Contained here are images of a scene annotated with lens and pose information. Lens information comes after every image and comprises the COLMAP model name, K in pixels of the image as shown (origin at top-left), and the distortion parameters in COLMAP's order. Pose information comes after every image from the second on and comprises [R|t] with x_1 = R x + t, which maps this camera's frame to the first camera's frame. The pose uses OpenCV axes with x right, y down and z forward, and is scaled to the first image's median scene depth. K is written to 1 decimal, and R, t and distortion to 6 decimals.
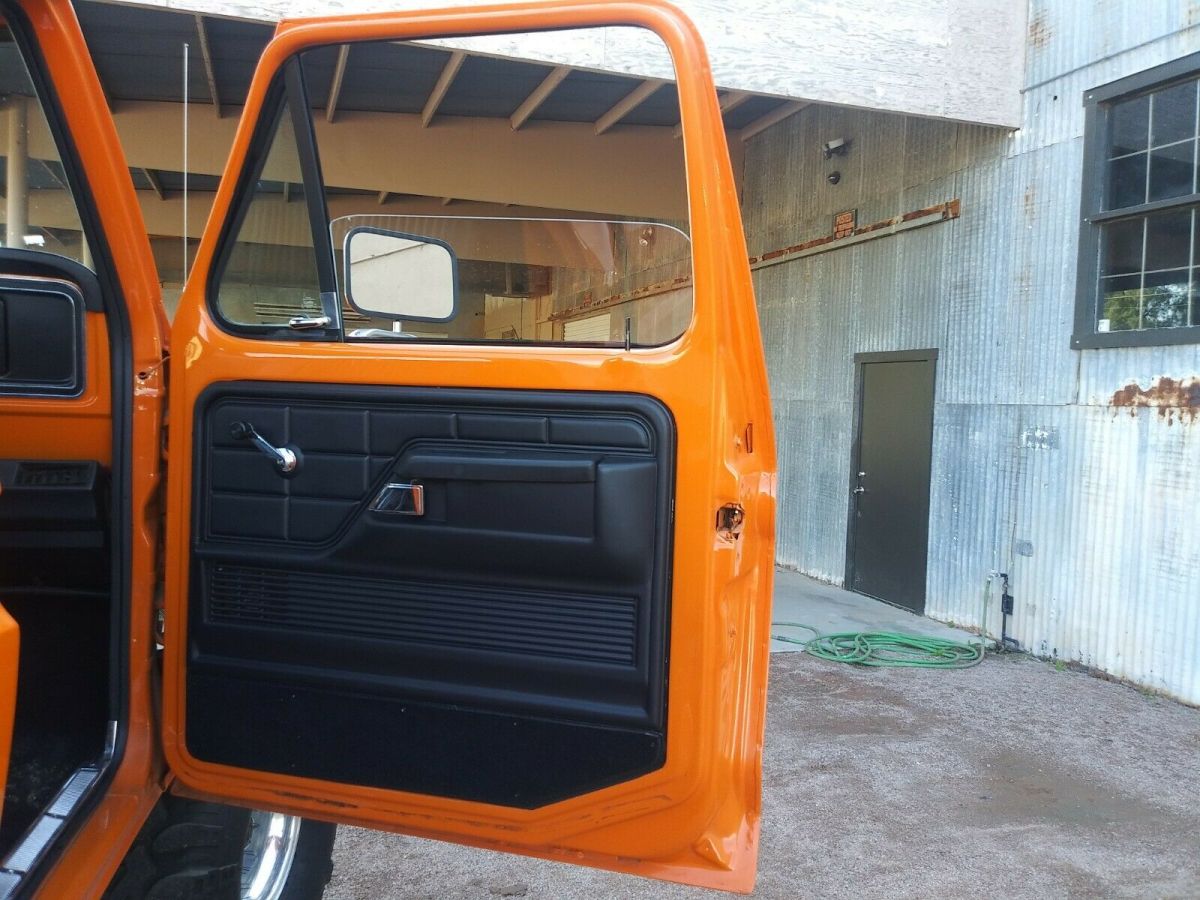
lens RADIAL K [[1015.1, 0, 568.5], [0, 1015.1, 443.5], [0, 0, 1]] dist [0.044260, -0.089810]
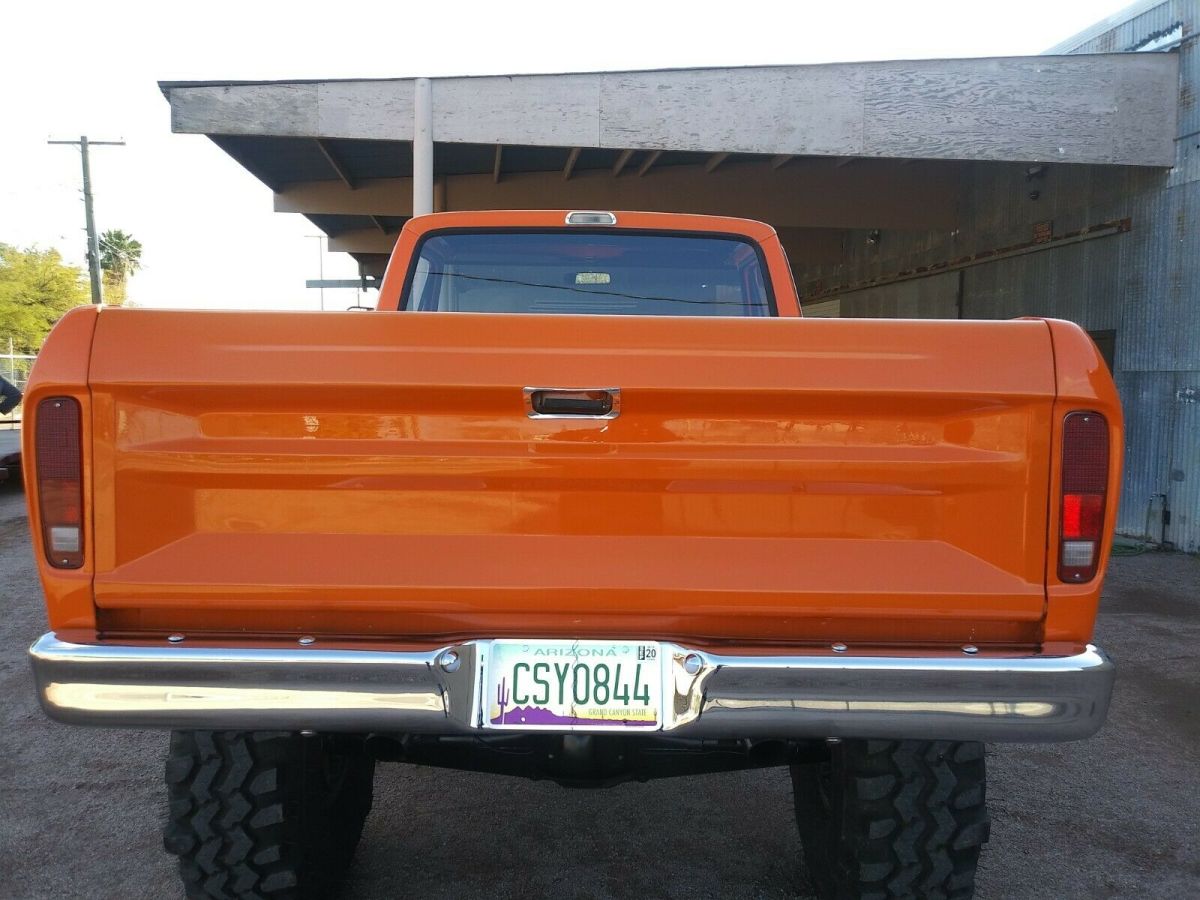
lens RADIAL K [[1015.1, 0, 568.5], [0, 1015.1, 443.5], [0, 0, 1]] dist [0.044260, -0.089810]
pose [[0.981163, -0.013107, -0.192736, -0.090576], [0.017808, 0.999584, 0.022682, 0.013384], [0.192359, -0.025687, 0.980988, -0.488218]]
